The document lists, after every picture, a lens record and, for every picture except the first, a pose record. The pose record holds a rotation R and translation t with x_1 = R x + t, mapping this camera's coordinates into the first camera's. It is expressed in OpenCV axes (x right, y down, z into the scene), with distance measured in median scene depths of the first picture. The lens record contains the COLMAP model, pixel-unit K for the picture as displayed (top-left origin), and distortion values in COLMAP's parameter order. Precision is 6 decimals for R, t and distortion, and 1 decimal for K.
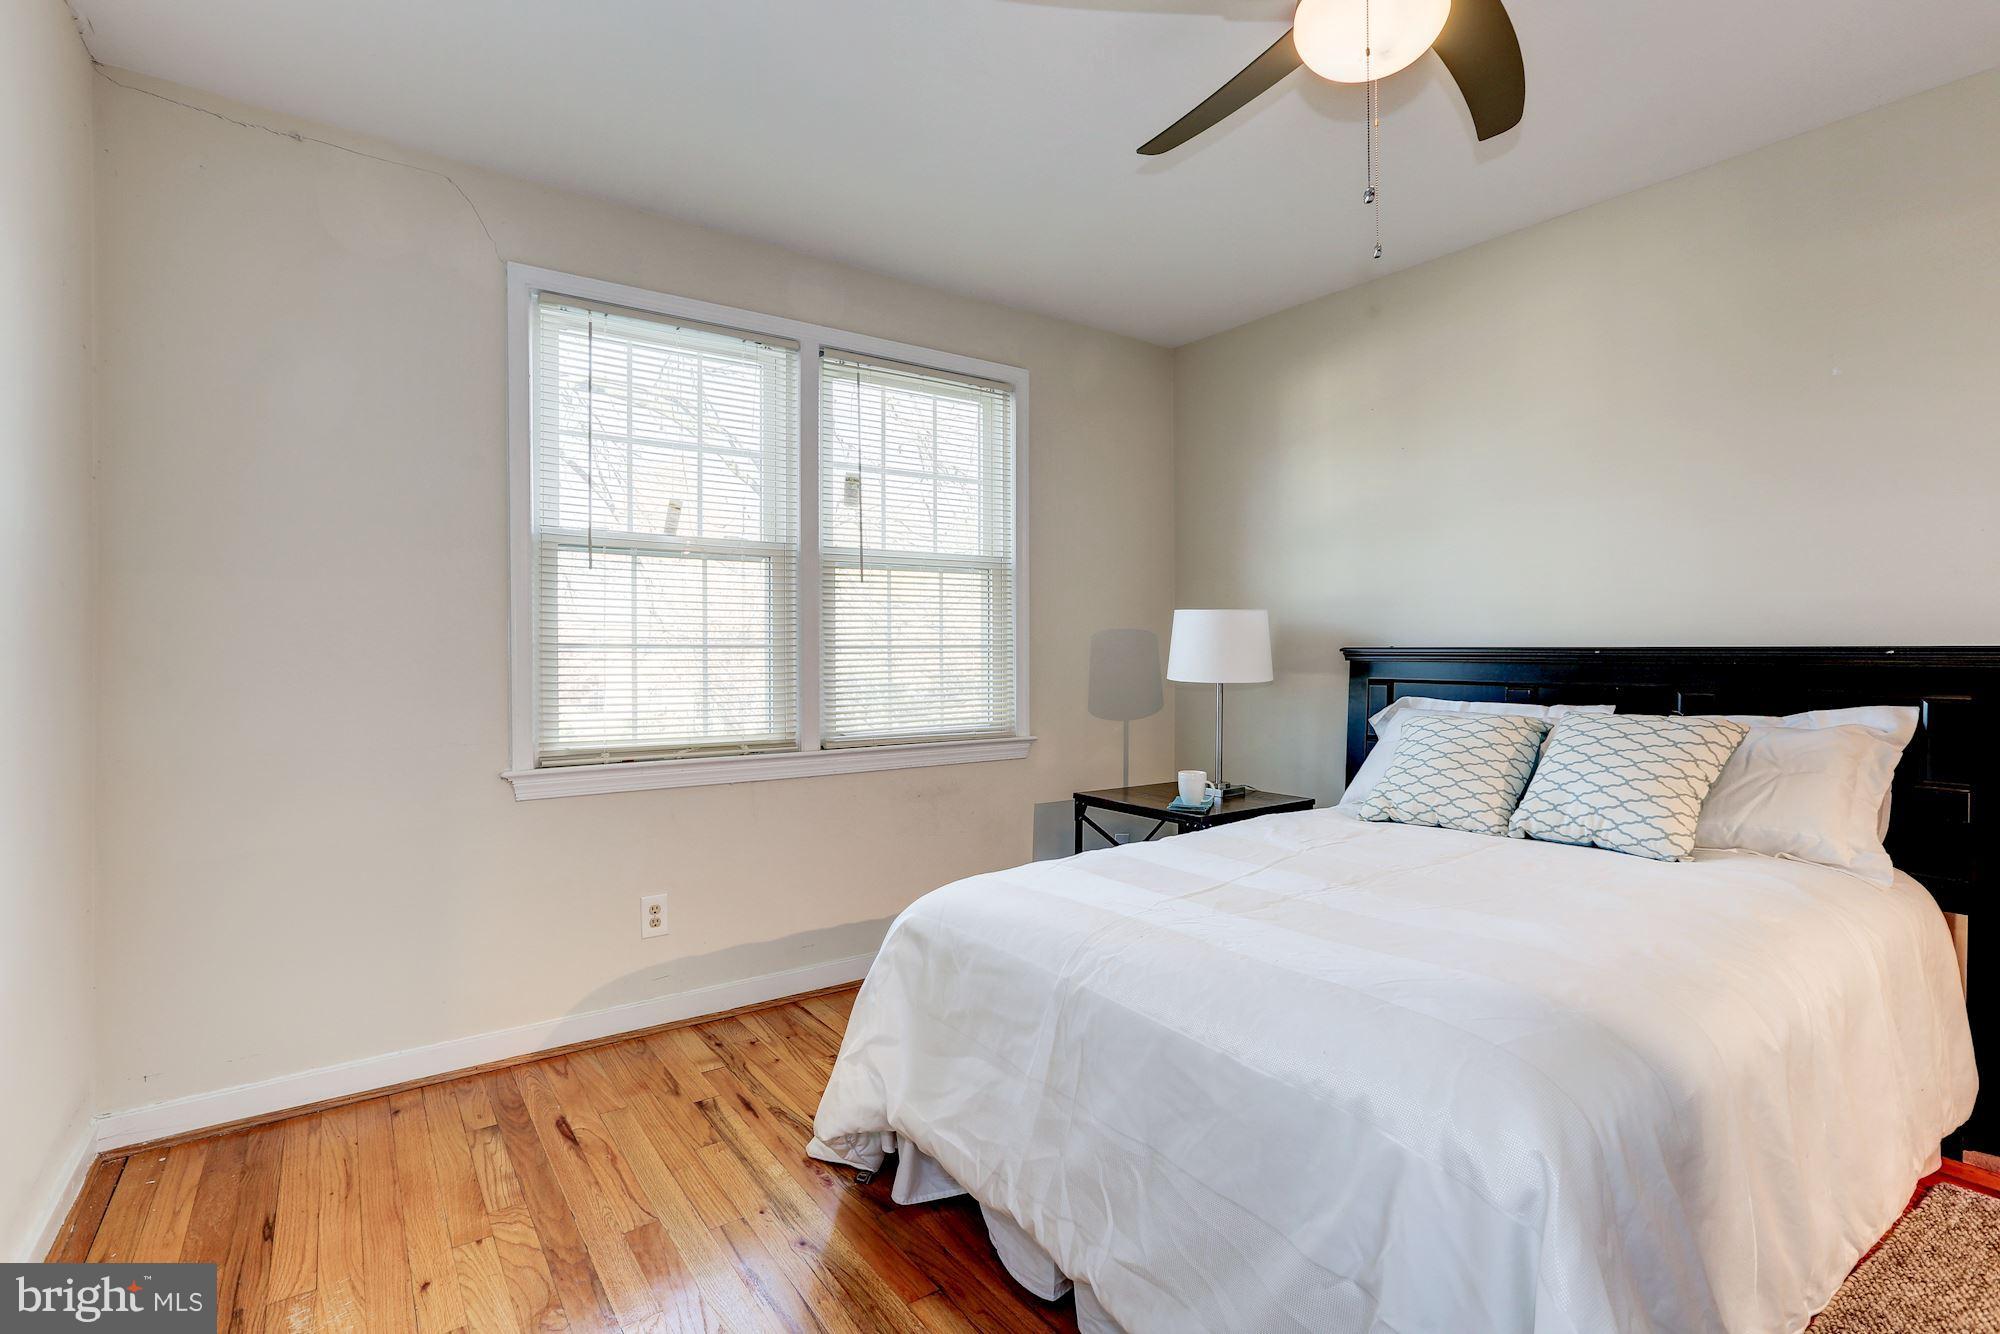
lens RADIAL K [[920.4, 0, 1017.2], [0, 920.4, 658.0], [0, 0, 1]] dist [-0.035394, 0.018985]
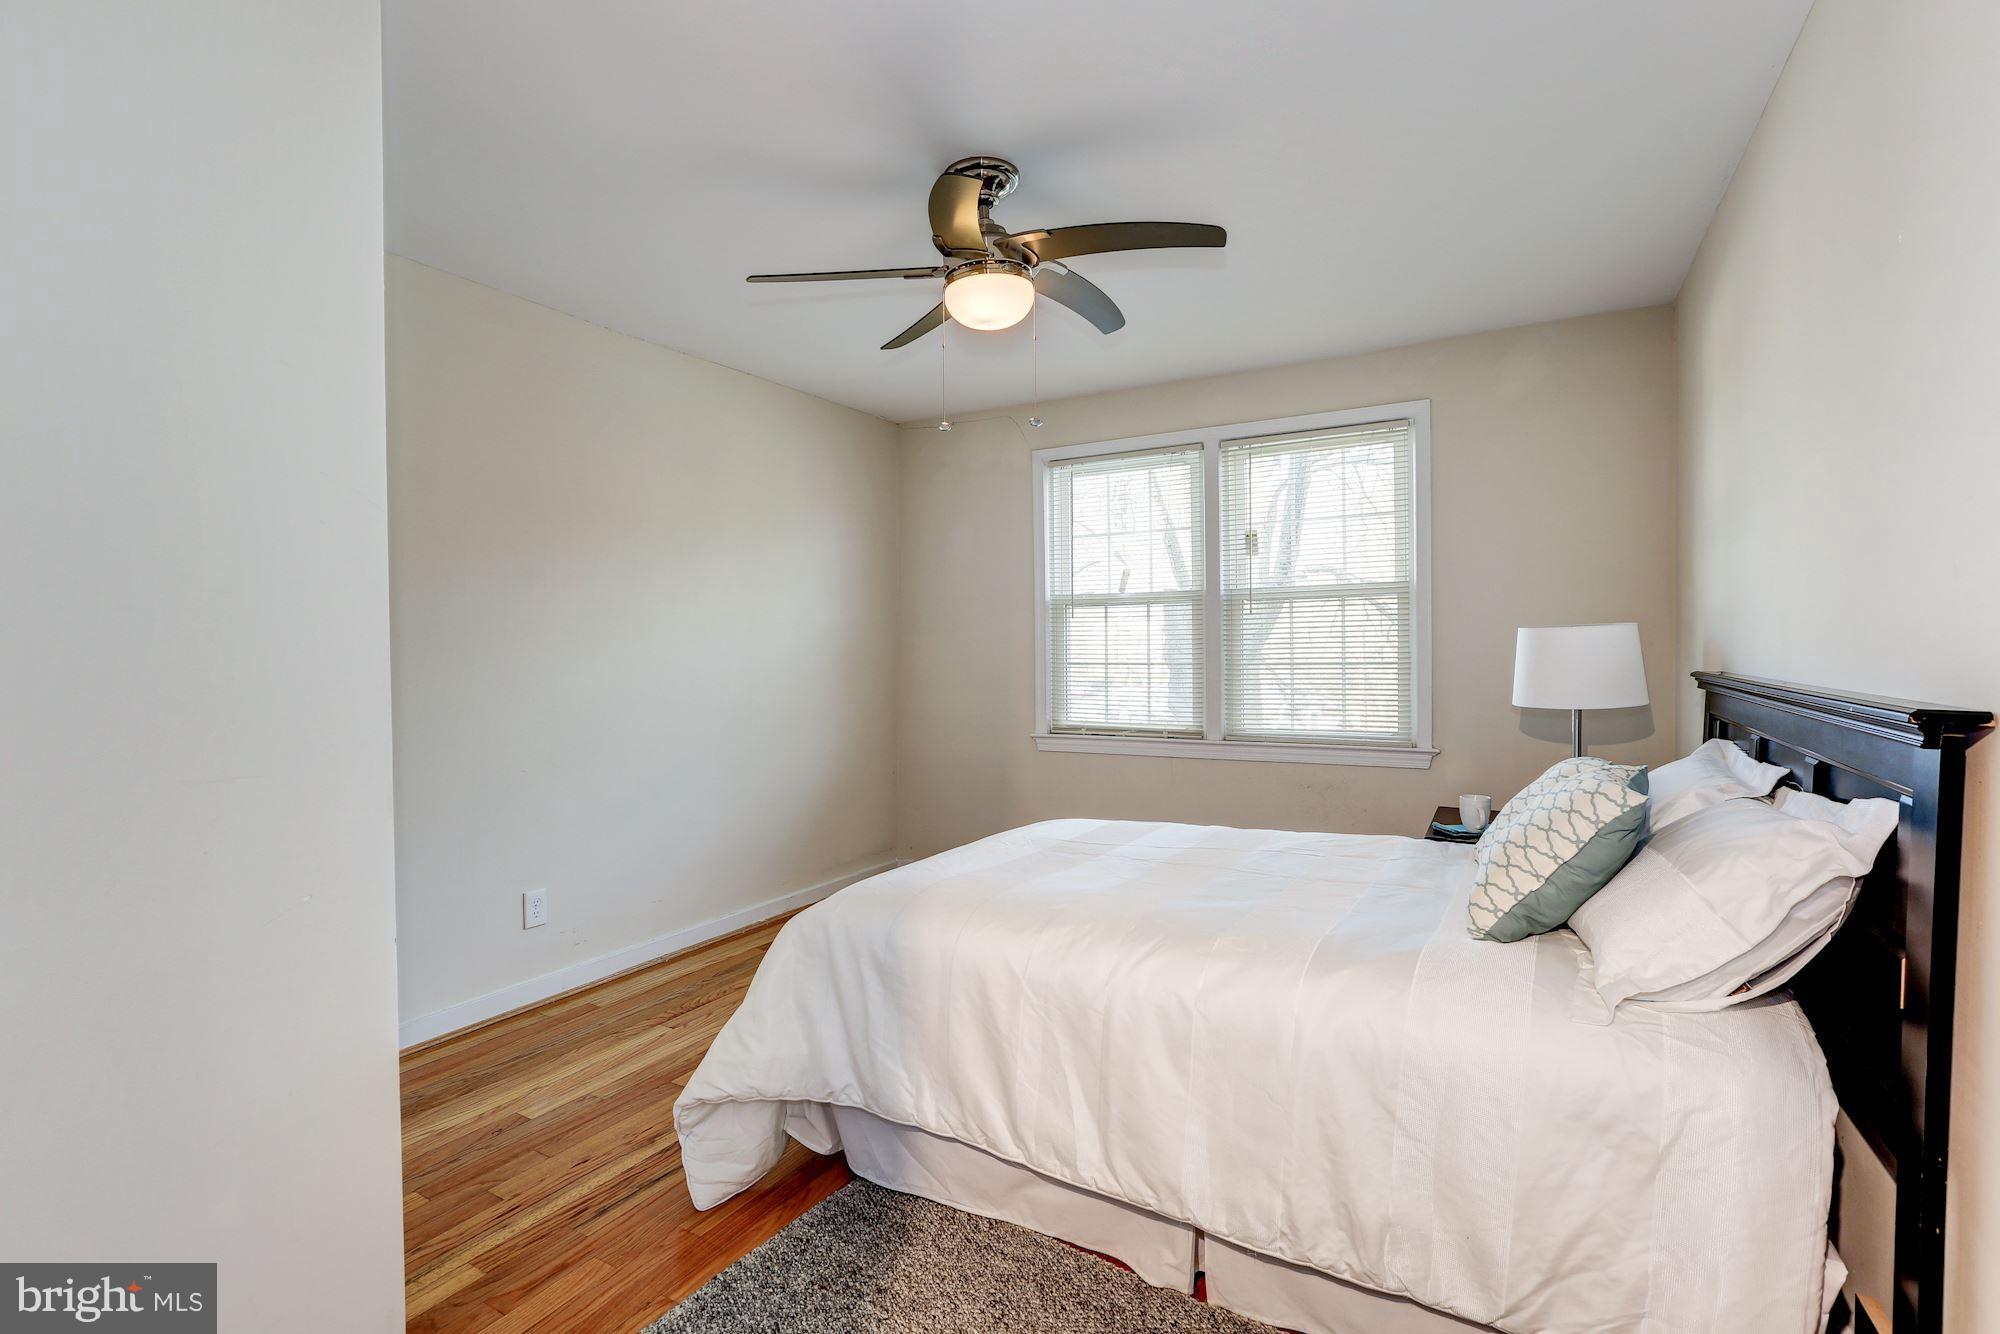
lens RADIAL K [[920.4, 0, 1017.2], [0, 920.4, 658.0], [0, 0, 1]] dist [-0.035394, 0.018985]
pose [[0.441505, 0.008145, -0.897222, 0.947578], [0.002291, 0.999945, 0.010205, -0.039557], [0.897256, -0.006561, 0.441463, 0.147278]]
